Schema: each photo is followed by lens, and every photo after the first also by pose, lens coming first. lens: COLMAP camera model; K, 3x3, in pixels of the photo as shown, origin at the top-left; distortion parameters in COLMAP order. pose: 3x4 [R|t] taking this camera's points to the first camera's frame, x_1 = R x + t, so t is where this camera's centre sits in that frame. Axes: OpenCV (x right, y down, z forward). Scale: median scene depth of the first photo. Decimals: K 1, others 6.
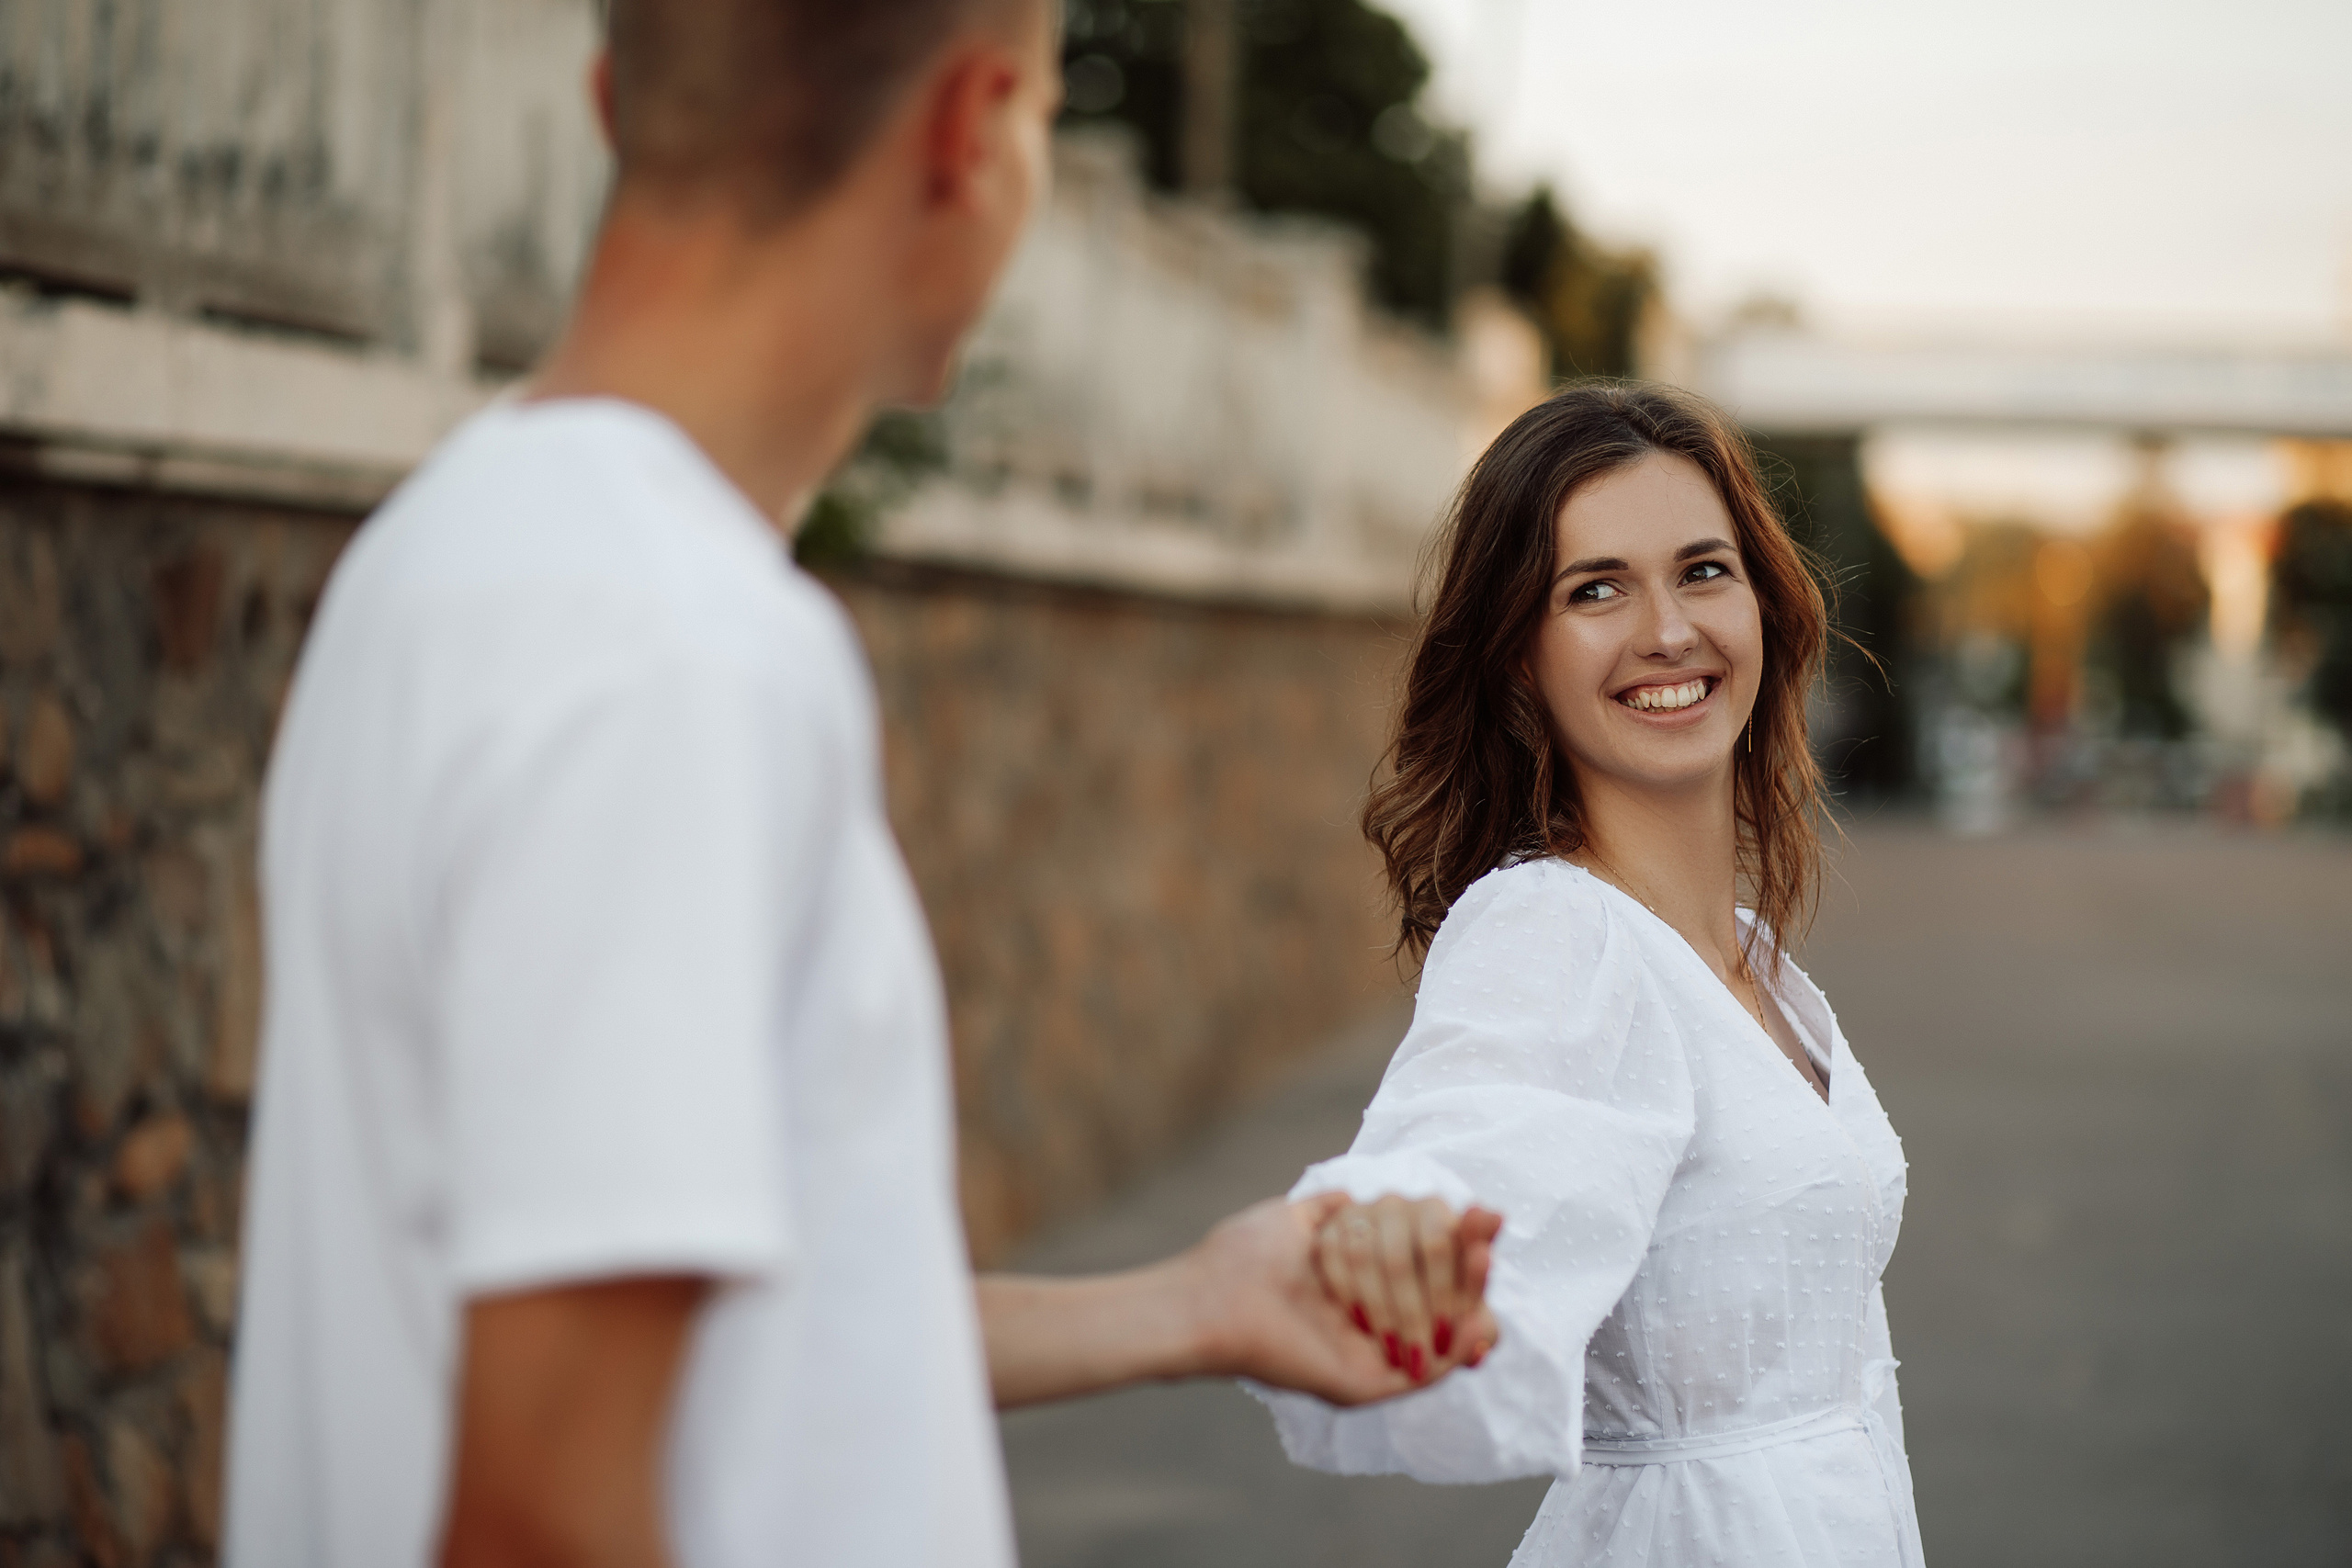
lens RADIAL K [[5699.7, 0, 1181.2], [0, 5699.7, 793.1], [0, 0, 1]] dist [-0.225850, 0.000000]
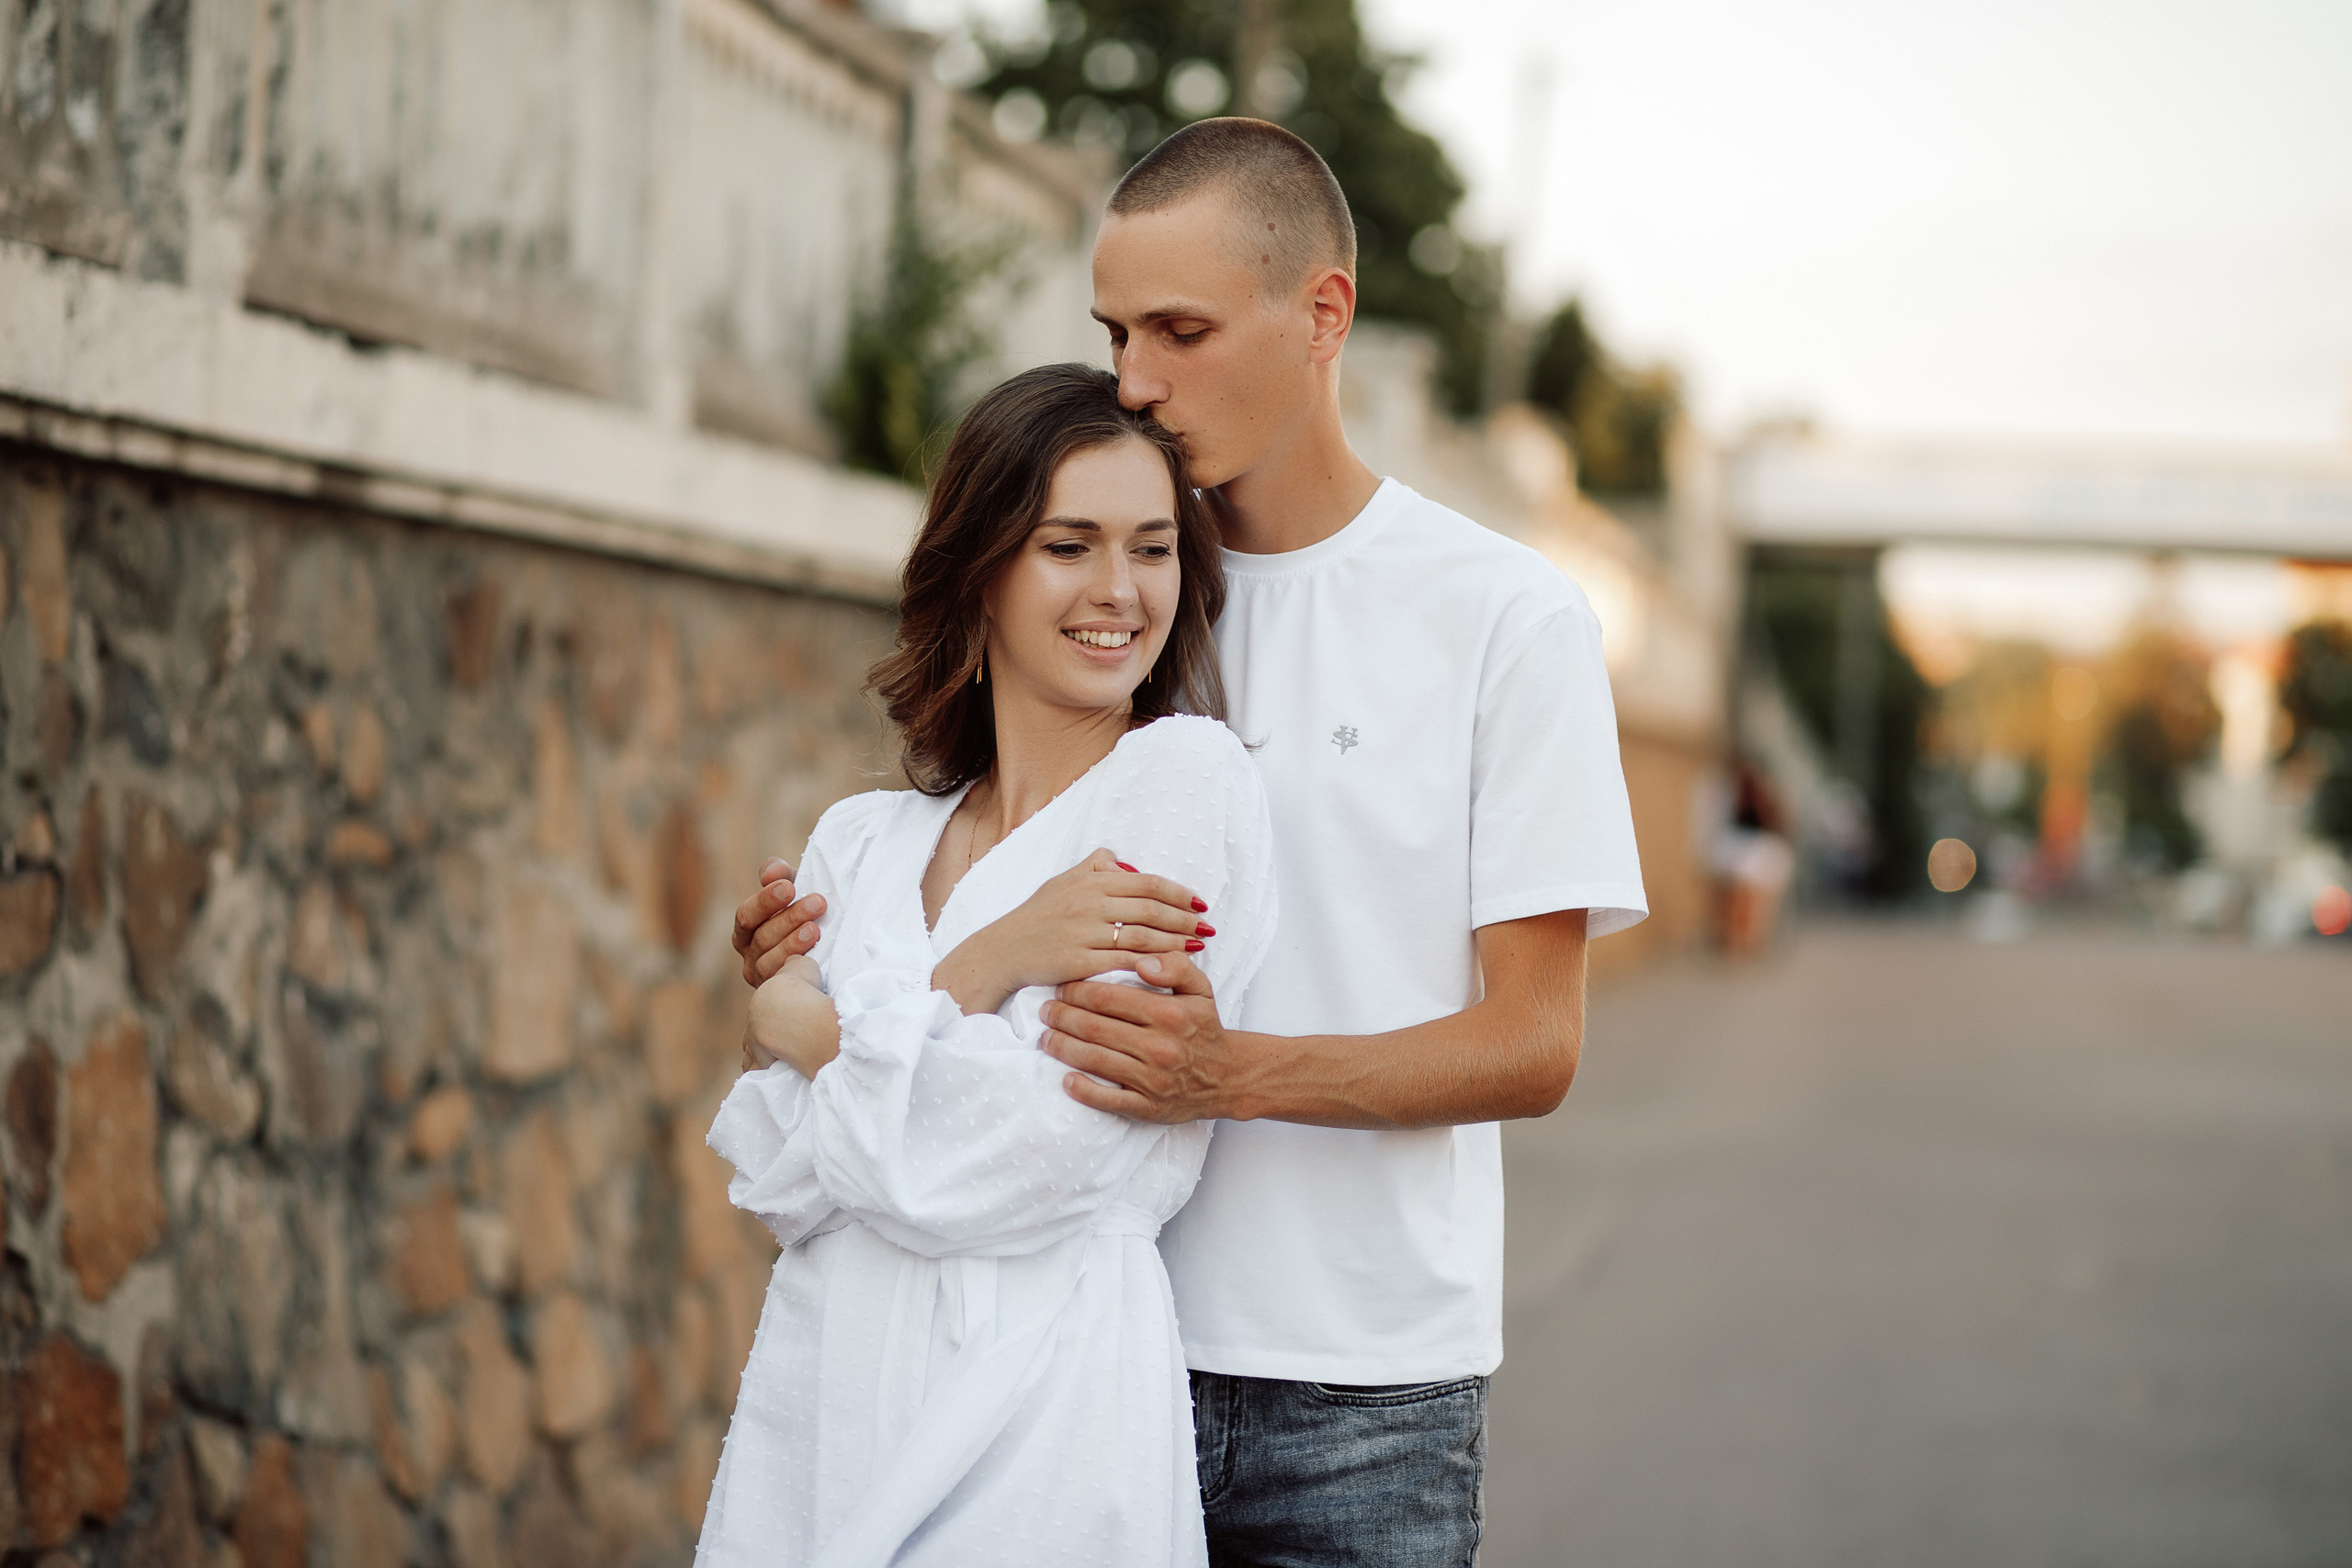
lens RADIAL K [[5699.7, 0, 1172.3], [0, 5699.7, 775.7], [0, 0, 1]] dist [-0.225850, 0.000000]
pose [[0.999987, 0.004583, -0.002388, -0.034521], [-0.004640, 0.999688, -0.024556, 0.021857], [0.002275, 0.024567, 0.999696, -0.115784]]
